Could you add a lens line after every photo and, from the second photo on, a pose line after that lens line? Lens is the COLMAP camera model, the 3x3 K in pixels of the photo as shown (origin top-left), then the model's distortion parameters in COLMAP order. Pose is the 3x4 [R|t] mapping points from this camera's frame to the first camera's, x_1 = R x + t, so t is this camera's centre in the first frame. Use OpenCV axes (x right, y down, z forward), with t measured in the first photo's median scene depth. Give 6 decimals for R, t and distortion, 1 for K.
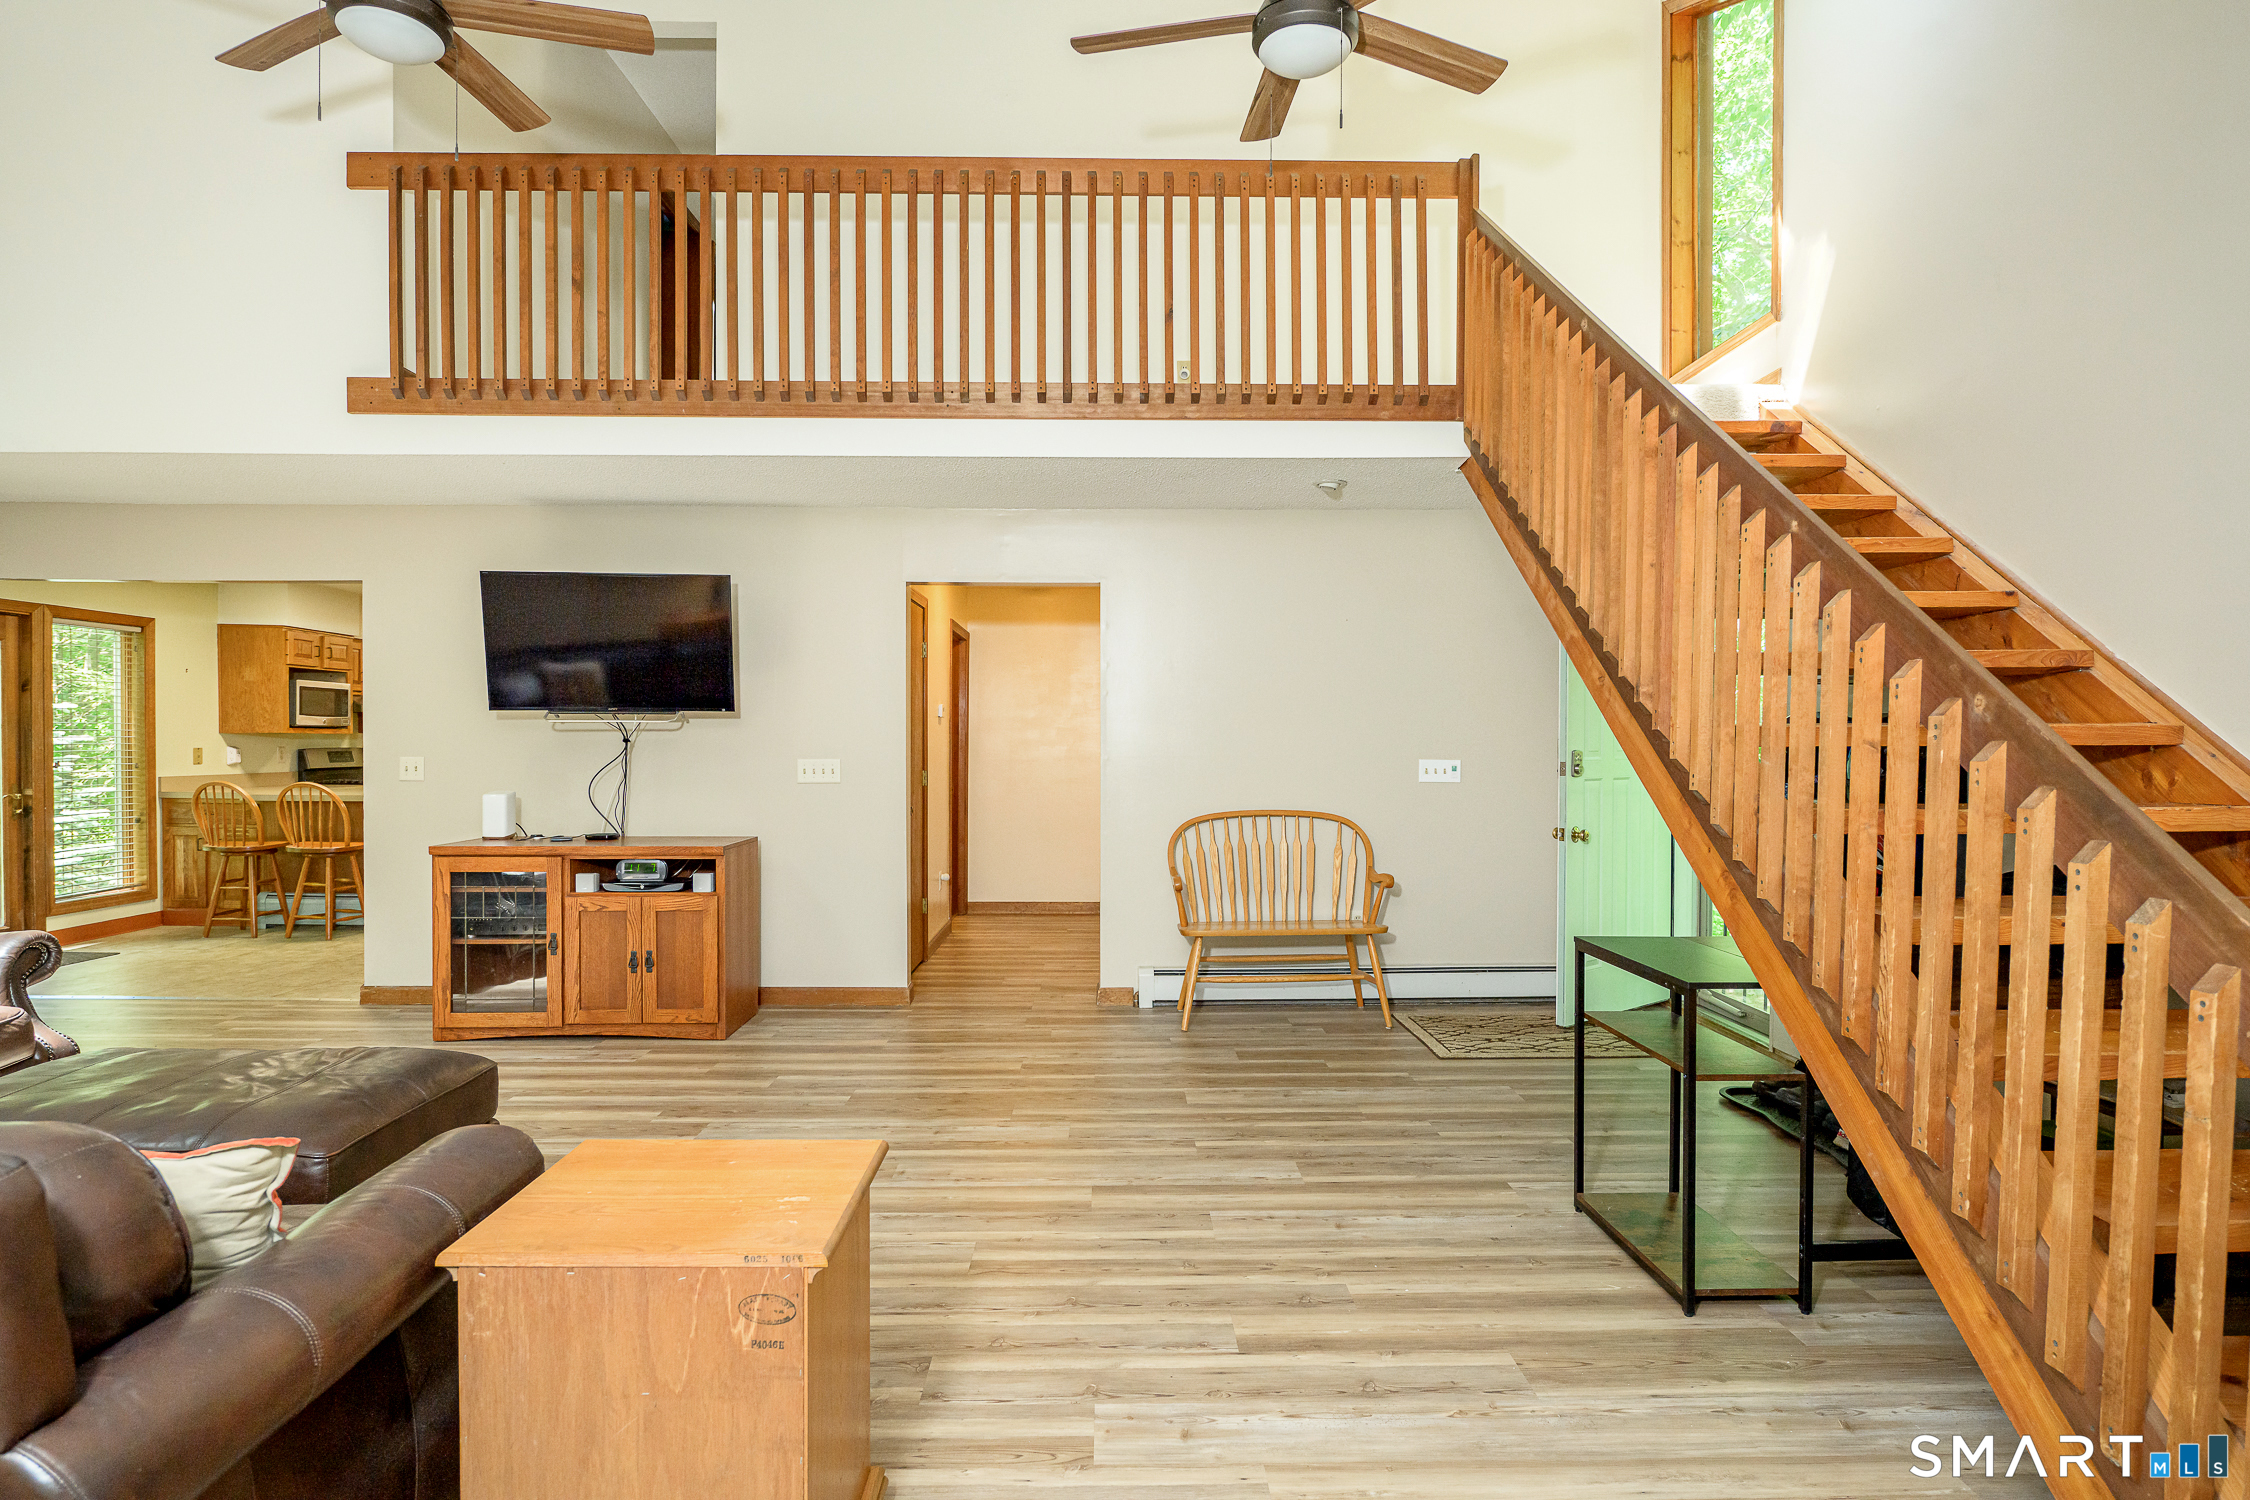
lens RADIAL K [[1140.4, 0, 1169.4], [0, 1140.4, 751.0], [0, 0, 1]] dist [-0.000200, -0.002054]
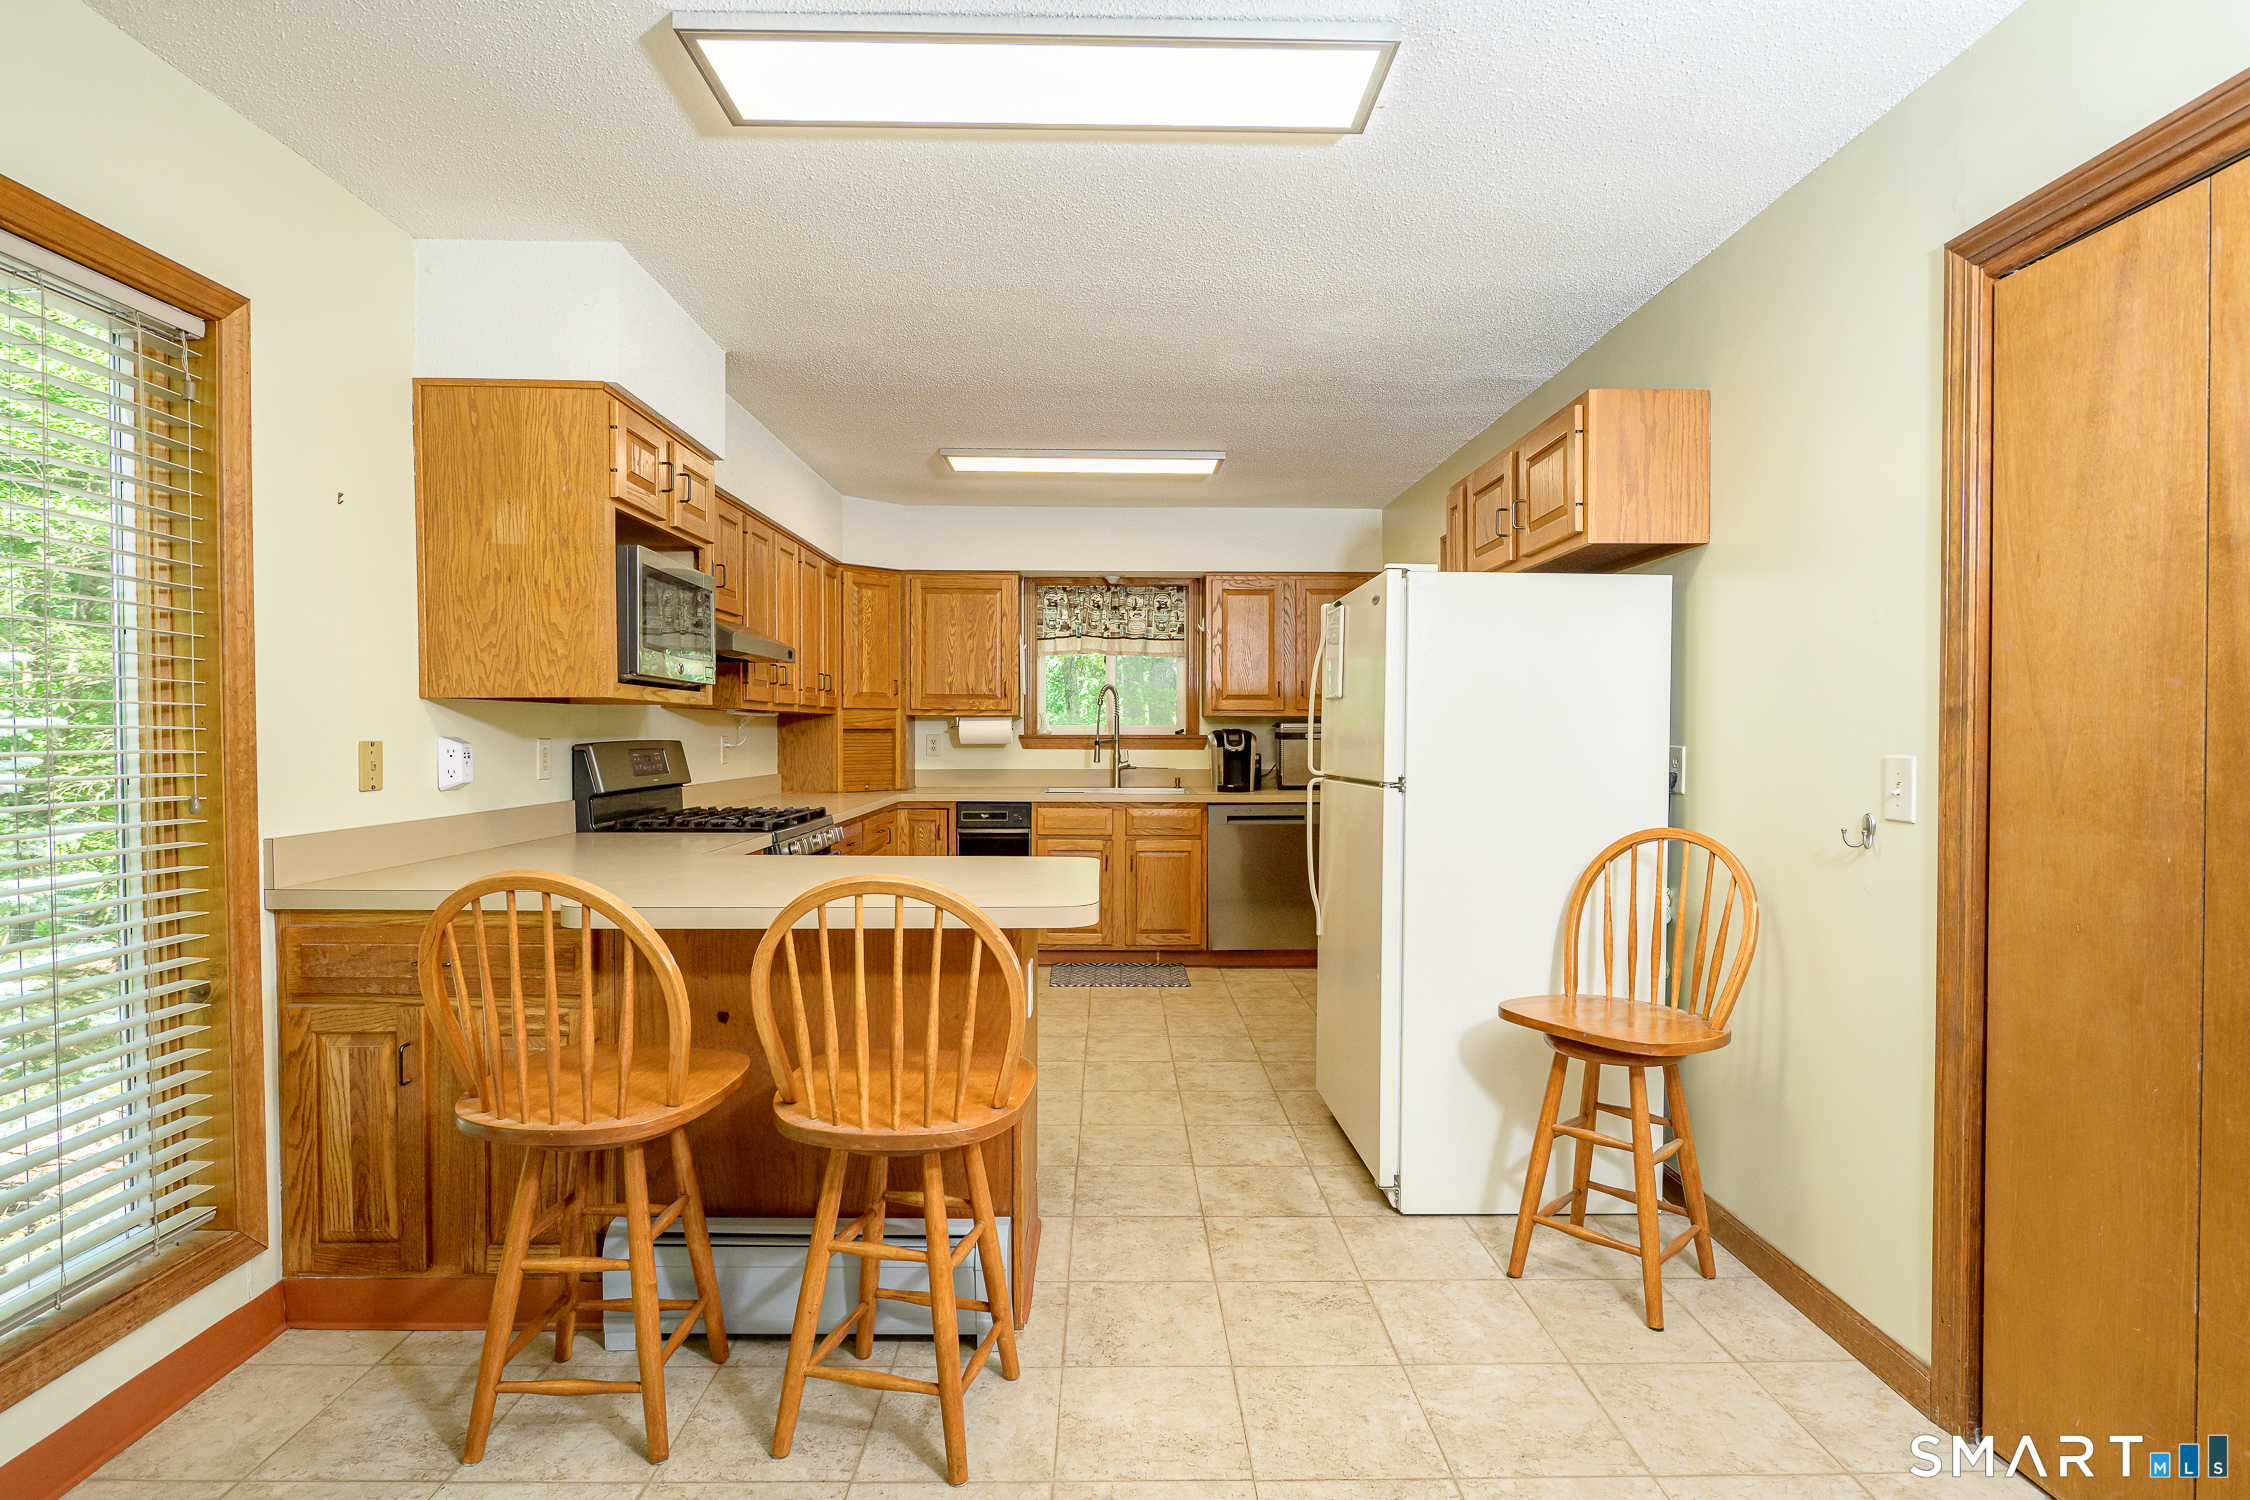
lens RADIAL K [[1140.4, 0, 1140.9], [0, 1140.4, 758.8], [0, 0, 1]] dist [-0.000200, -0.002054]
pose [[0.999996, -0.002707, -0.000285, -0.904365], [0.002710, 0.999934, 0.011160, -0.001169], [0.000255, -0.011161, 0.999938, 0.963056]]
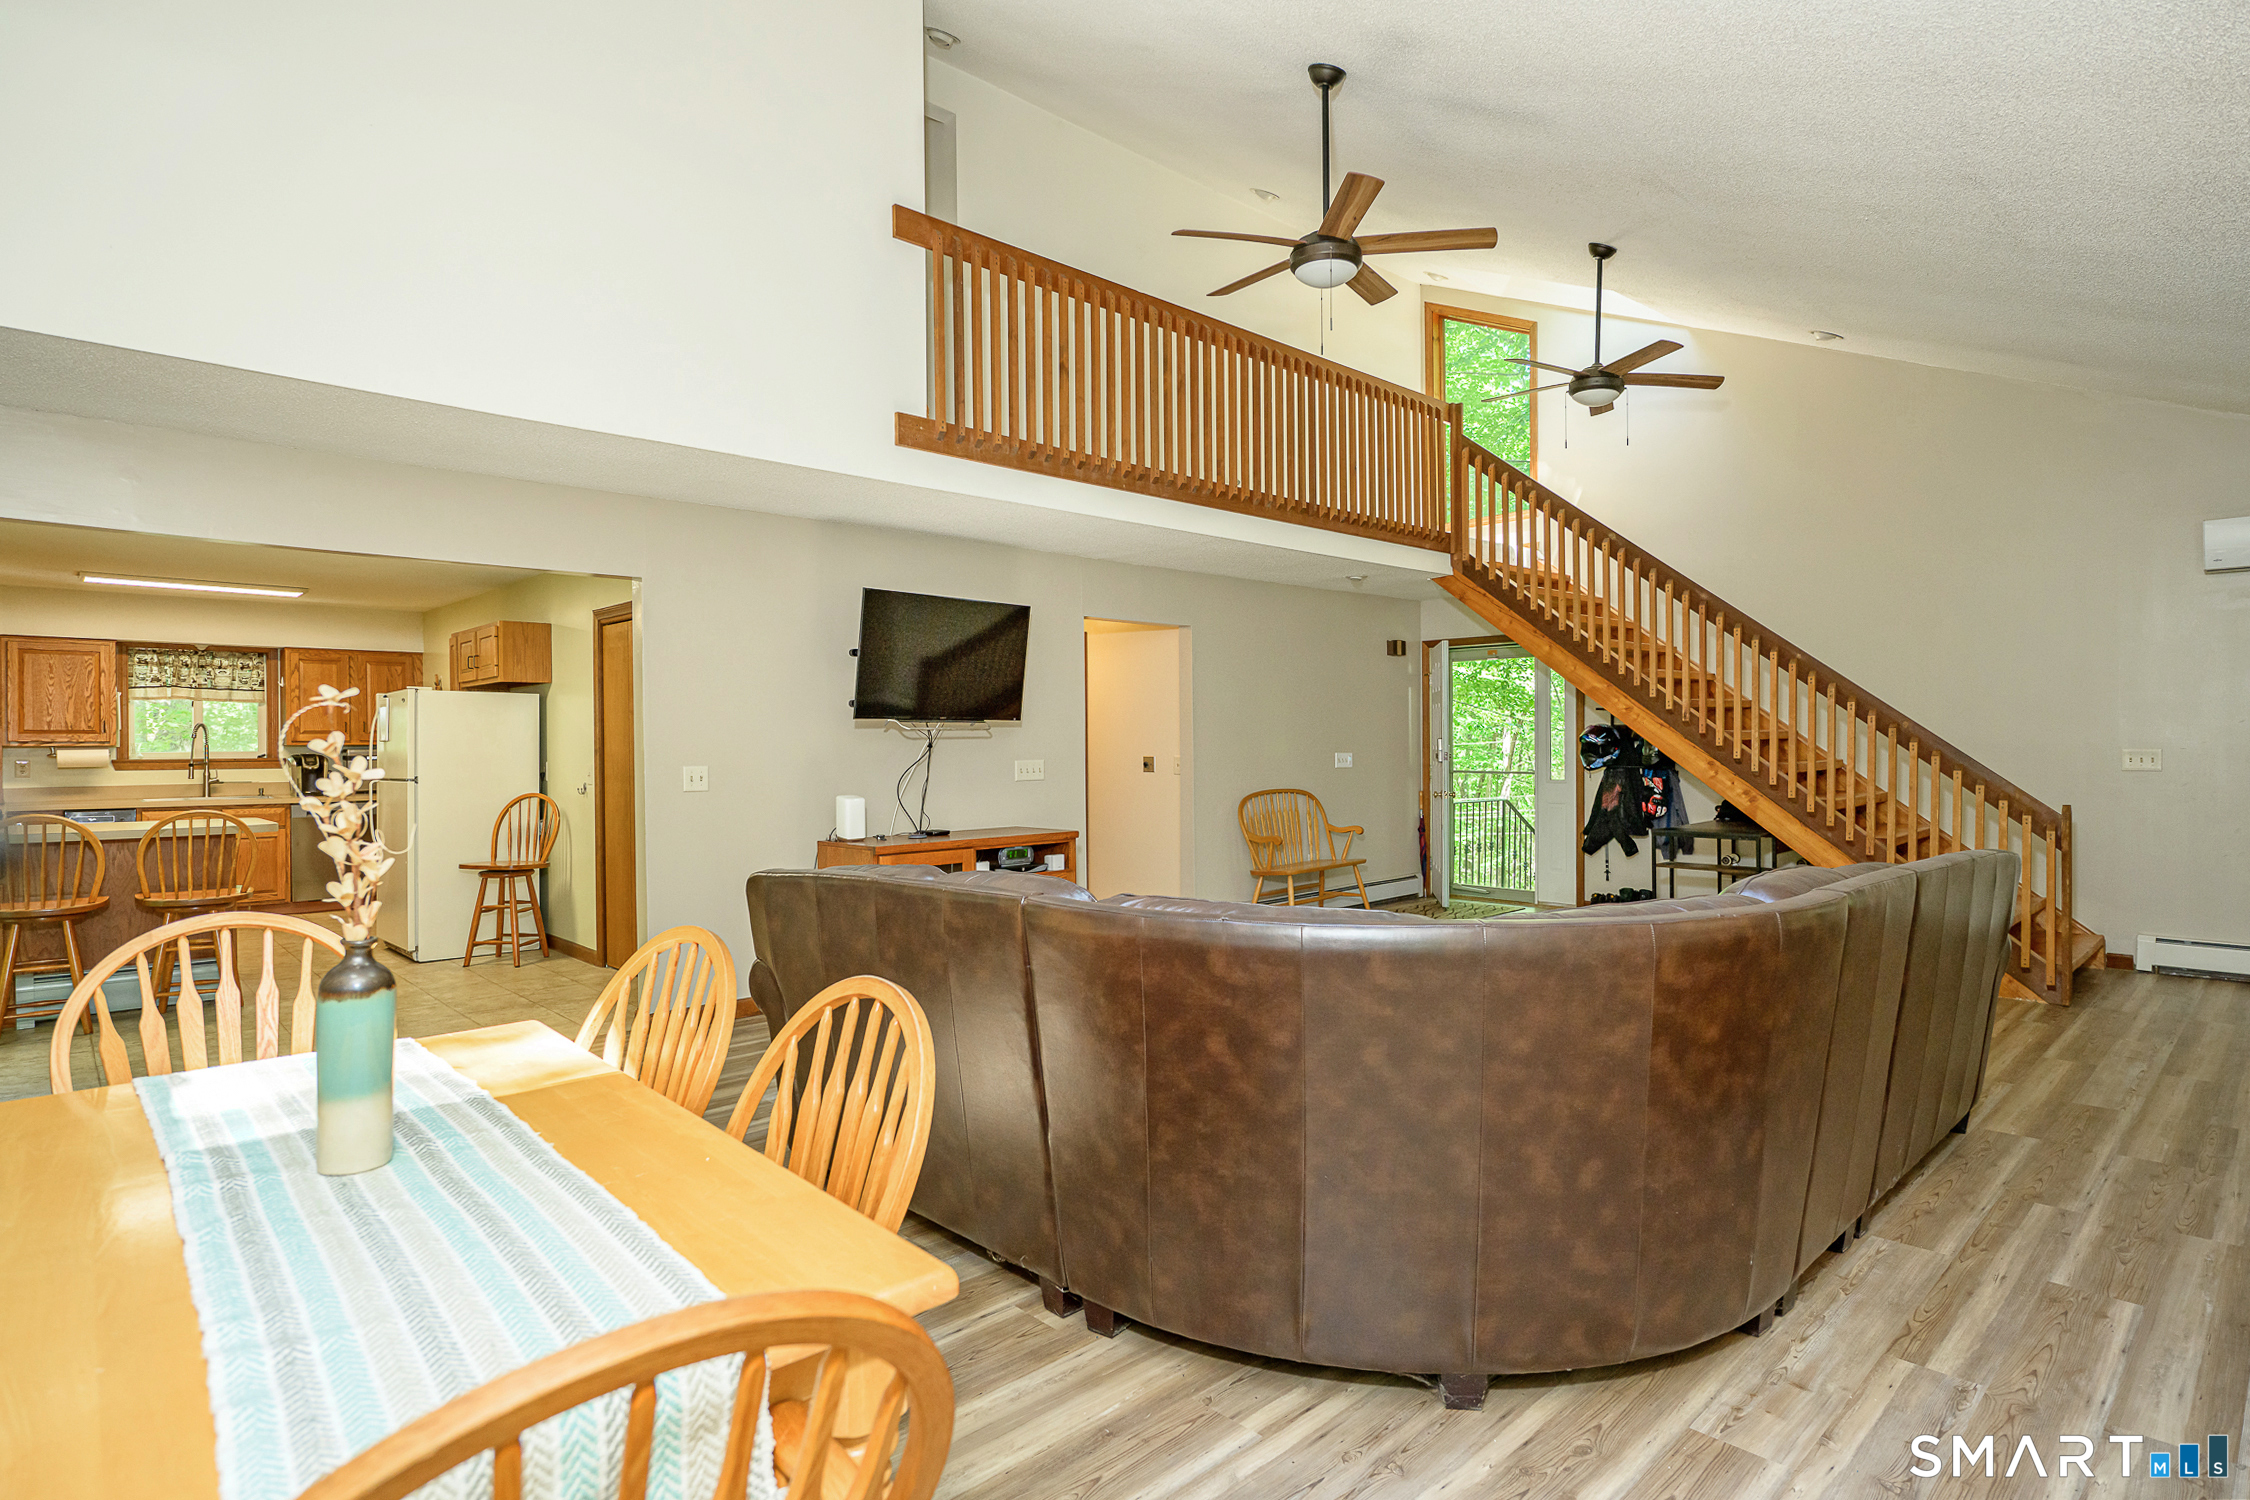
lens RADIAL K [[1140.4, 0, 1127.2], [0, 1140.4, 752.1], [0, 0, 1]] dist [-0.000200, -0.002054]
pose [[0.744760, -0.014706, 0.667171, -1.036088], [0.017775, 0.999840, 0.002196, -0.002363], [-0.667096, 0.010224, 0.744902, 0.039997]]
